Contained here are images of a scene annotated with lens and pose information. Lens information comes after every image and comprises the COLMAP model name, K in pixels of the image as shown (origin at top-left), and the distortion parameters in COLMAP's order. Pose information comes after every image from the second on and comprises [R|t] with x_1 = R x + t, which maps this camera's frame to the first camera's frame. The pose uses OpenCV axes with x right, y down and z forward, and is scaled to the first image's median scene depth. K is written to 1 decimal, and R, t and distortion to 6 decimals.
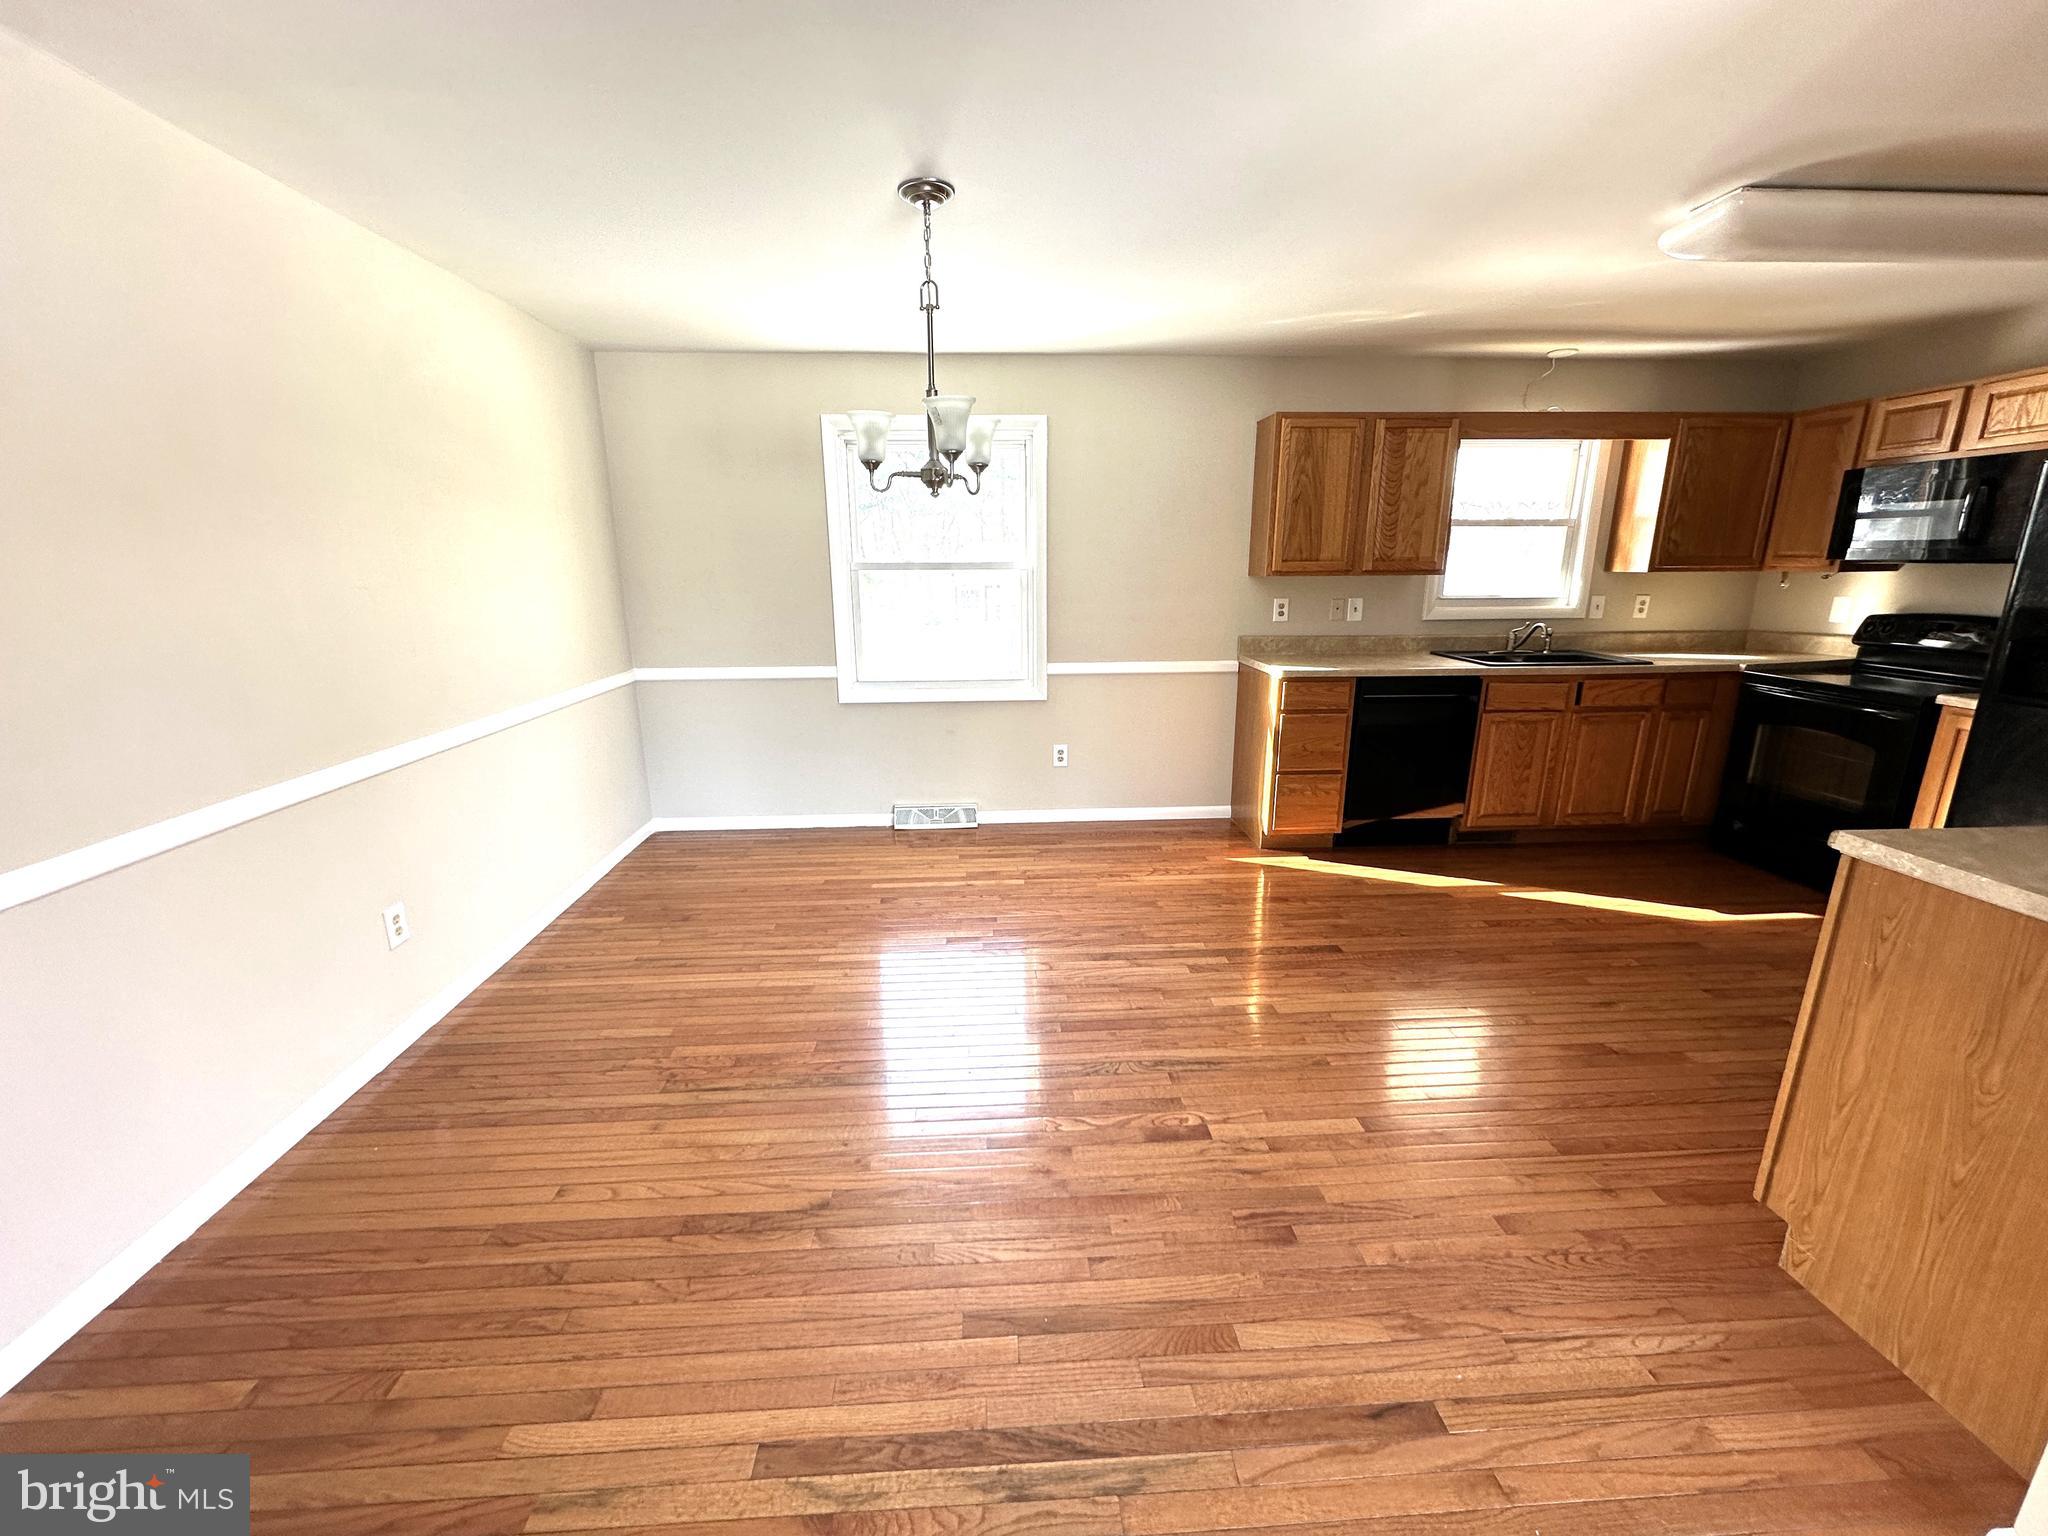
lens RADIAL K [[814.6, 0, 1021.4], [0, 814.6, 765.1], [0, 0, 1]] dist [-0.001036, -0.000541]
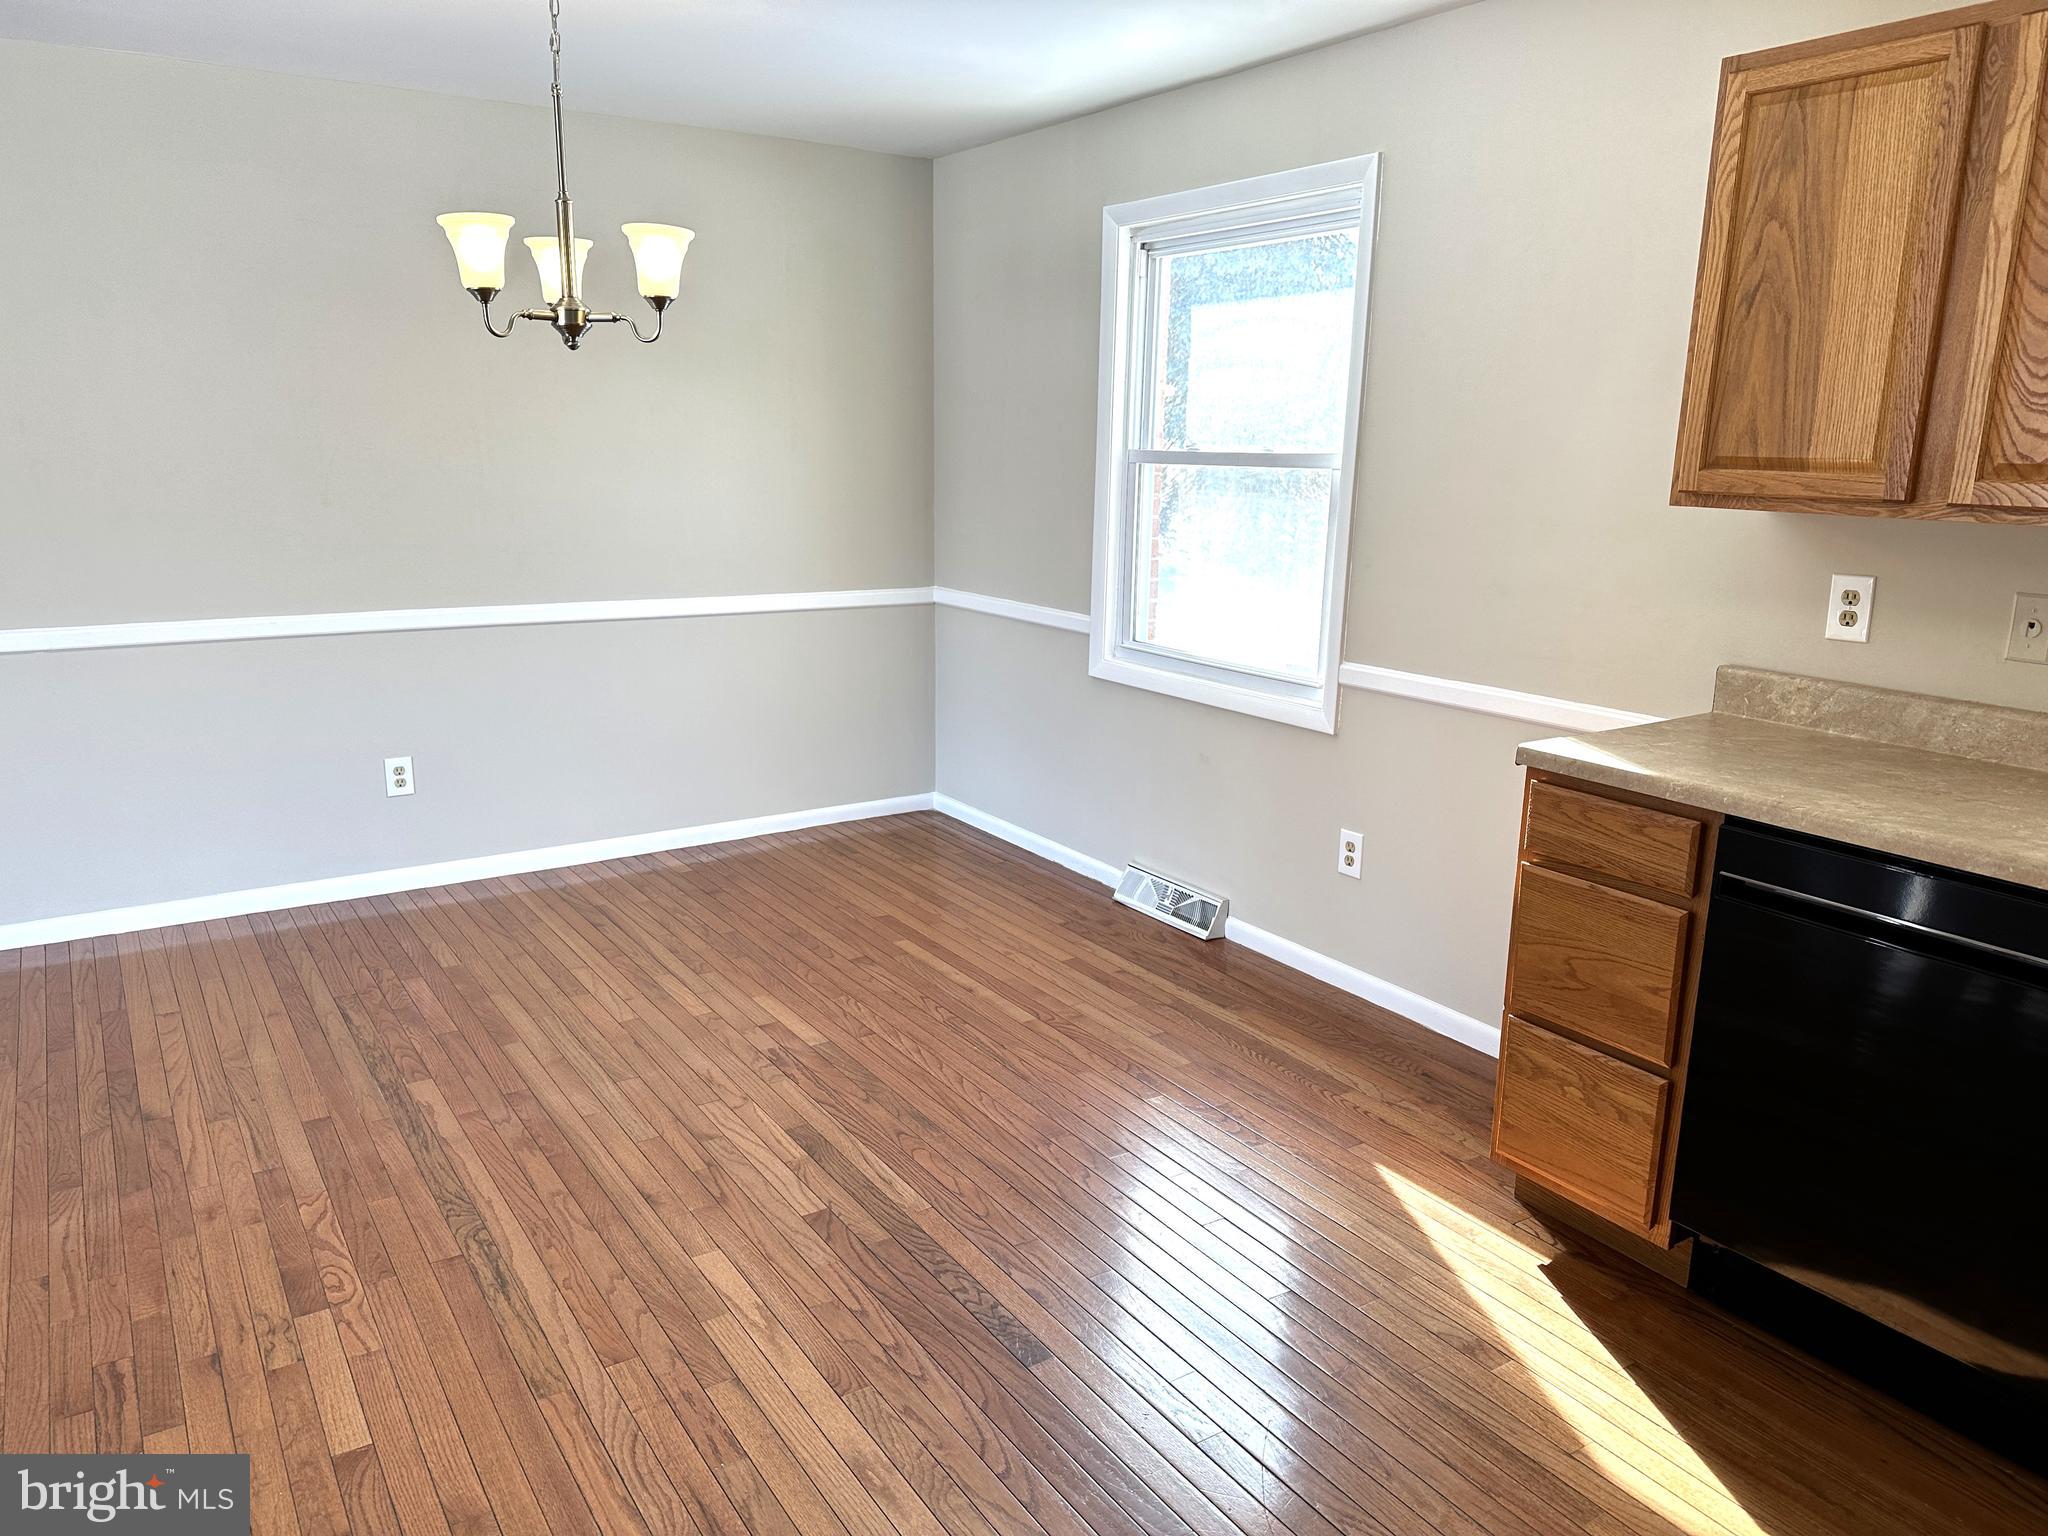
lens RADIAL K [[1422.5, 0, 1024.0], [0, 1422.5, 768.0], [0, 0, 1]] dist [0.074349, -0.090005]
pose [[0.503342, 0.207525, -0.838797, 0.743687], [-0.230248, 0.967846, 0.101286, -0.116522], [0.832846, 0.142150, 0.534940, 0.425390]]
